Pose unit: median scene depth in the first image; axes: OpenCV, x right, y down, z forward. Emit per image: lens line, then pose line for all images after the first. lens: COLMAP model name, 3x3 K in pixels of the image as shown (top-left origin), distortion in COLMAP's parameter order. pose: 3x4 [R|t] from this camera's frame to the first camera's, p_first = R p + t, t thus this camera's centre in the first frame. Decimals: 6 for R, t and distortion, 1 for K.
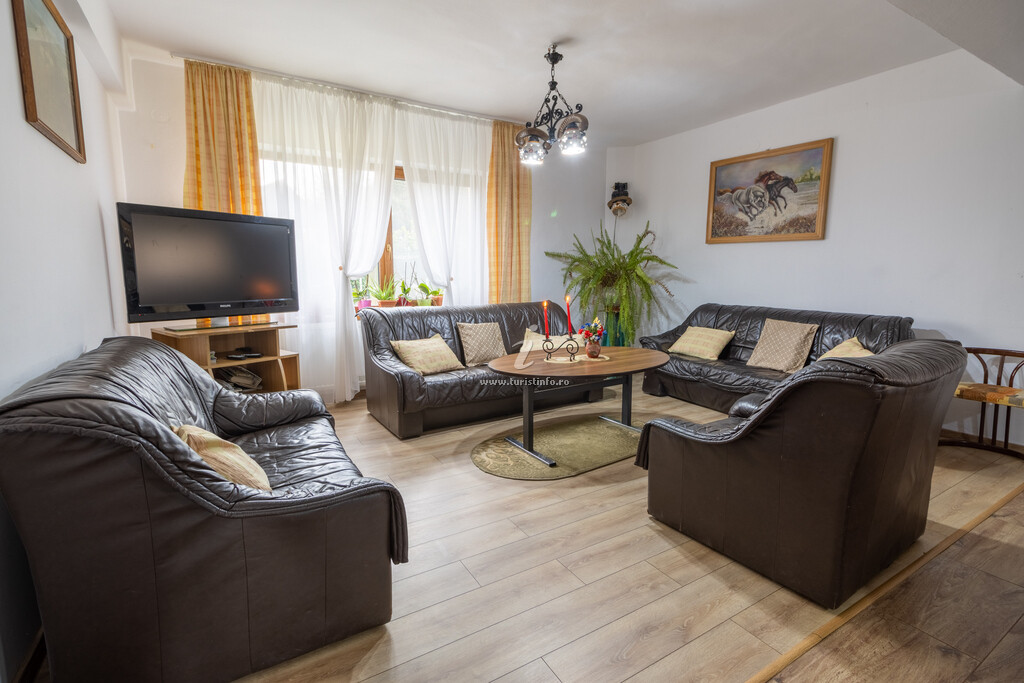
lens RADIAL K [[473.7, 0, 509.0], [0, 473.7, 335.1], [0, 0, 1]] dist [0.003837, 0.000808]
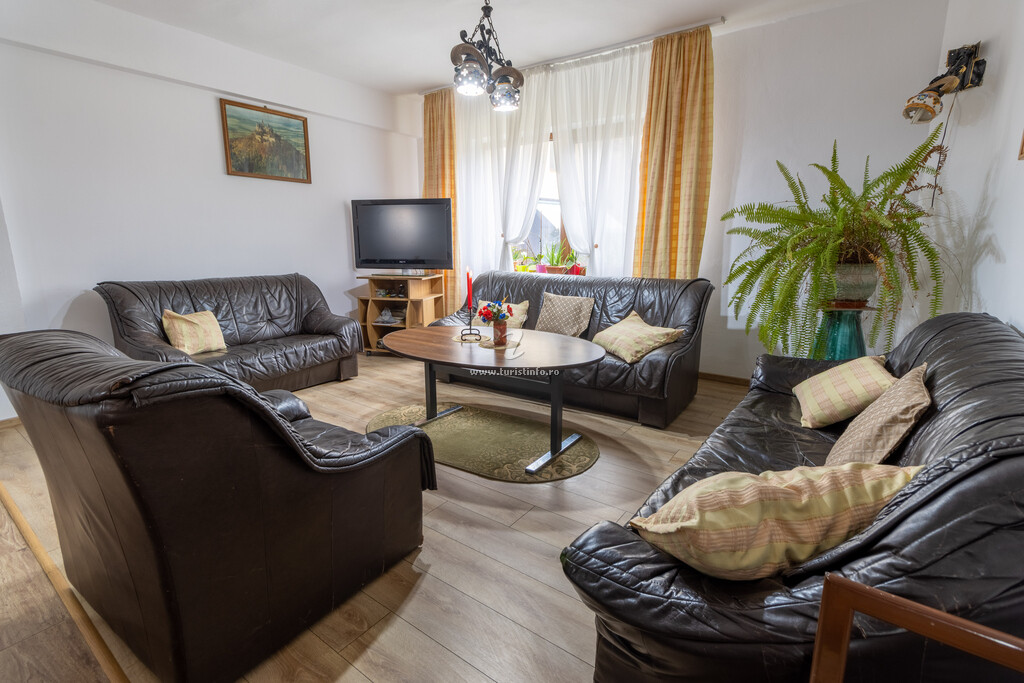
lens RADIAL K [[473.7, 0, 510.9], [0, 473.7, 335.5], [0, 0, 1]] dist [0.003837, 0.000808]
pose [[0.394374, 0.179459, -0.901257, 0.790218], [-0.121858, 0.982298, 0.142273, -0.072848], [0.910835, 0.053716, 0.409261, 0.594569]]
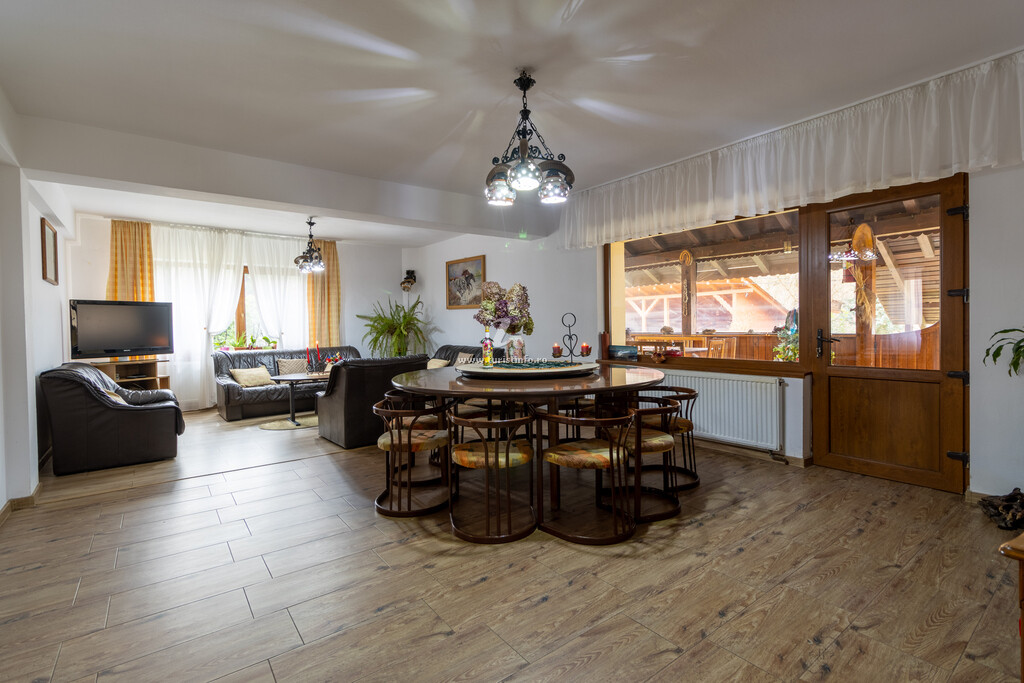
lens RADIAL K [[473.7, 0, 509.0], [0, 473.7, 335.1], [0, 0, 1]] dist [0.003837, 0.000808]
pose [[0.994329, -0.019591, 0.104525, 0.581580], [0.030638, 0.993983, -0.105158, 0.100421], [-0.101836, 0.107764, 0.988947, -0.834291]]
